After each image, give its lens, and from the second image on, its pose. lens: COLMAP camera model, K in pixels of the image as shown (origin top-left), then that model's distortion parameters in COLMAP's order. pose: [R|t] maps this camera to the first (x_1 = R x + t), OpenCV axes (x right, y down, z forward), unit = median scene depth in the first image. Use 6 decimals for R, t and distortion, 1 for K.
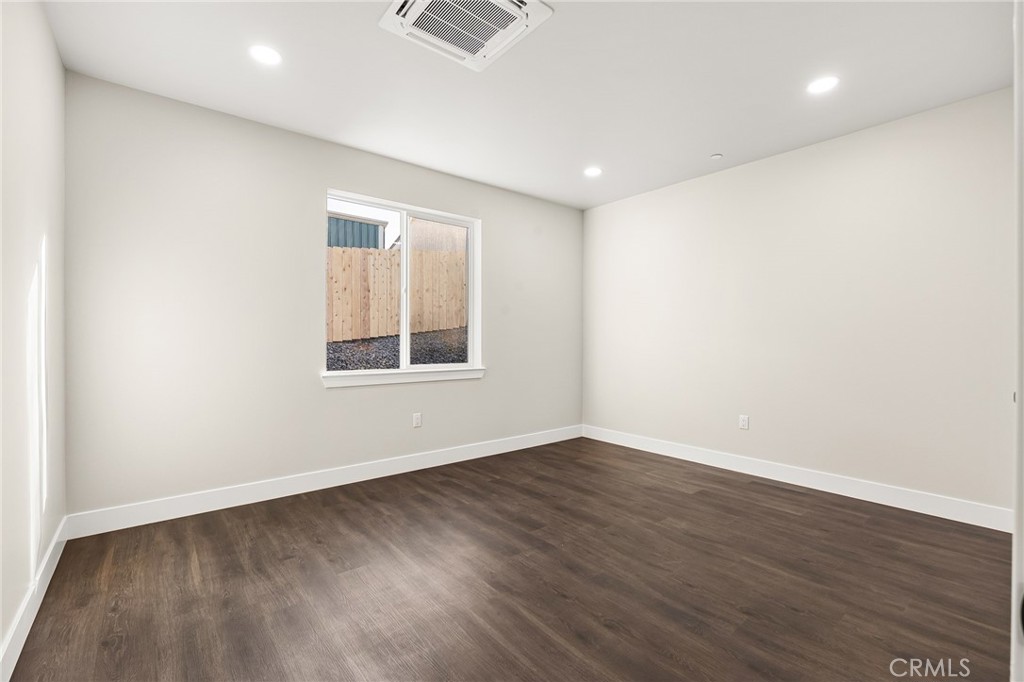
lens RADIAL K [[446.0, 0, 514.2], [0, 446.0, 341.6], [0, 0, 1]] dist [-0.007427, 0.000168]
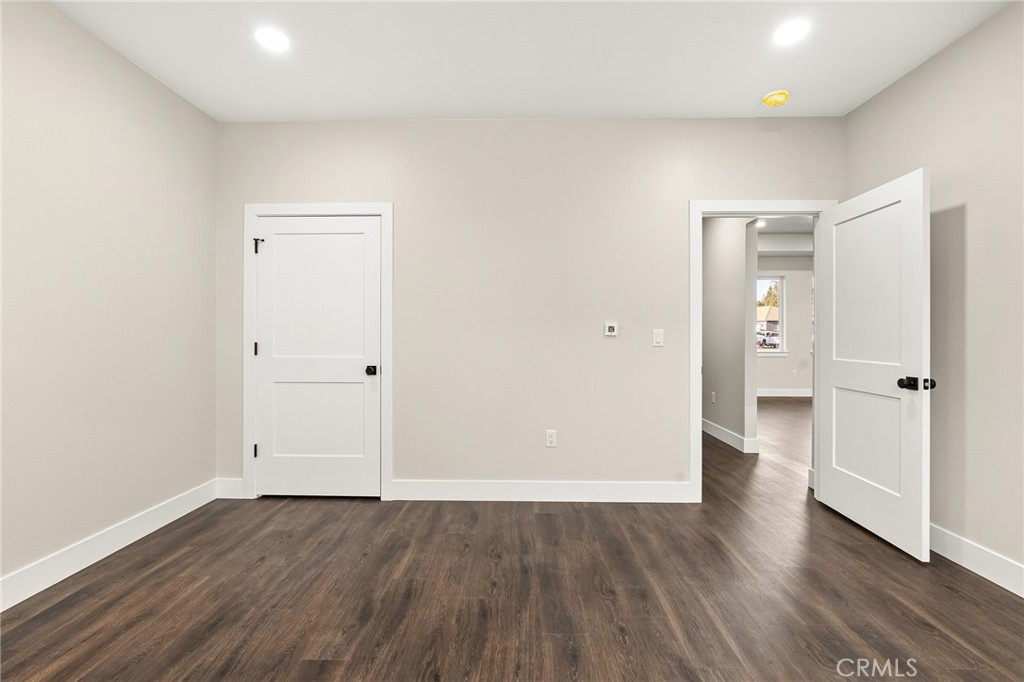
lens RADIAL K [[453.4, 0, 512.0], [0, 453.4, 341.0], [0, 0, 1]] dist [-0.000164, 0.000010]
pose [[-0.764490, -0.009769, 0.644561, -0.265825], [-0.002339, 0.999921, 0.012380, -0.000872], [-0.644631, 0.007957, -0.764452, 1.674551]]
